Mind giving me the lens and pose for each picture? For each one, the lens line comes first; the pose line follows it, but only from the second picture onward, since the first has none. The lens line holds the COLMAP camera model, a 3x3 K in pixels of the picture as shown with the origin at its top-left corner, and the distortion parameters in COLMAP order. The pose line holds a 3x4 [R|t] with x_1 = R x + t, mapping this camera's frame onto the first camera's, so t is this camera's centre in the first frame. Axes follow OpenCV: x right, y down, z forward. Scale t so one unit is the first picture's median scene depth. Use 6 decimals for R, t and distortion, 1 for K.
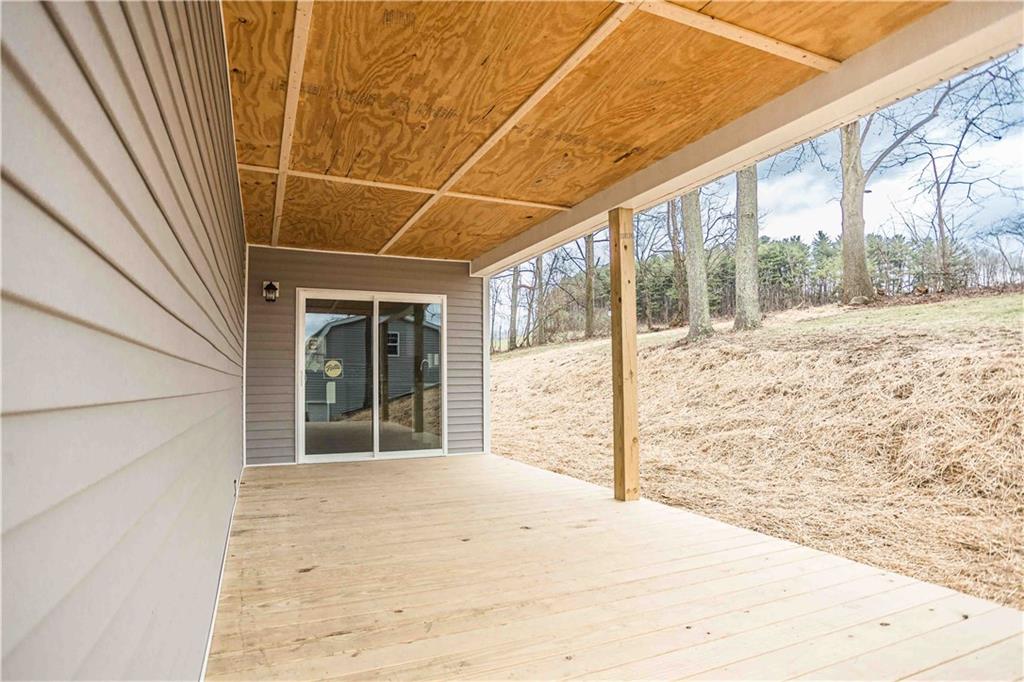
lens RADIAL K [[506.9, 0, 499.1], [0, 506.9, 351.2], [0, 0, 1]] dist [-0.045030, 0.001190]
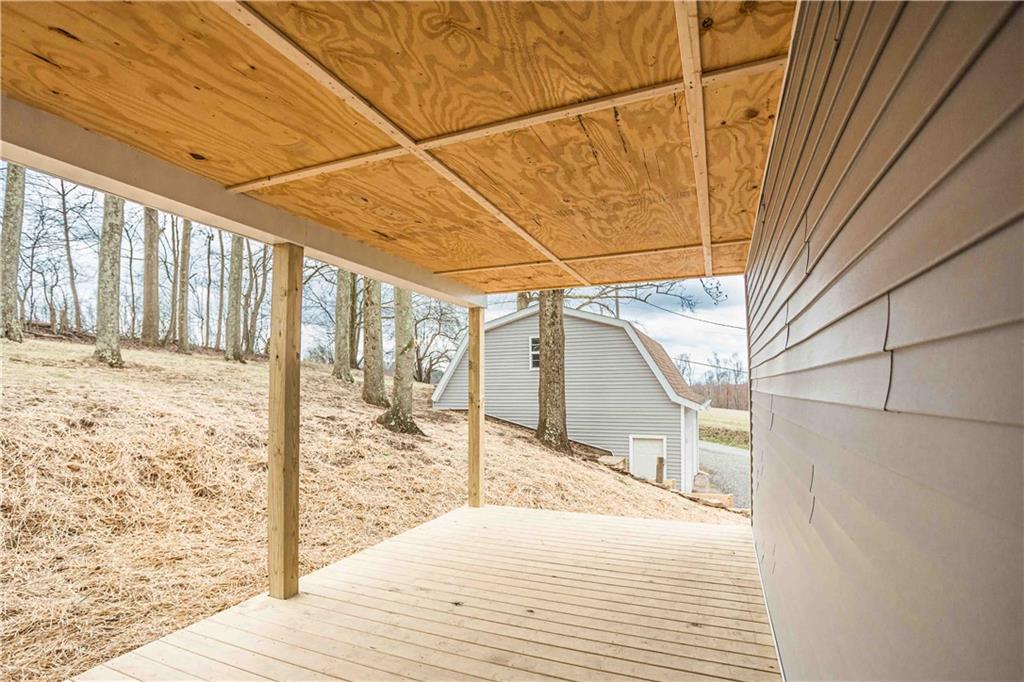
lens RADIAL K [[506.9, 0, 499.1], [0, 506.9, 351.2], [0, 0, 1]] dist [-0.045030, 0.001190]
pose [[-0.657038, 0.071808, 0.750429, -0.773221], [-0.021164, 0.993304, -0.113578, -0.041347], [-0.753560, -0.090507, -0.651119, 1.696738]]
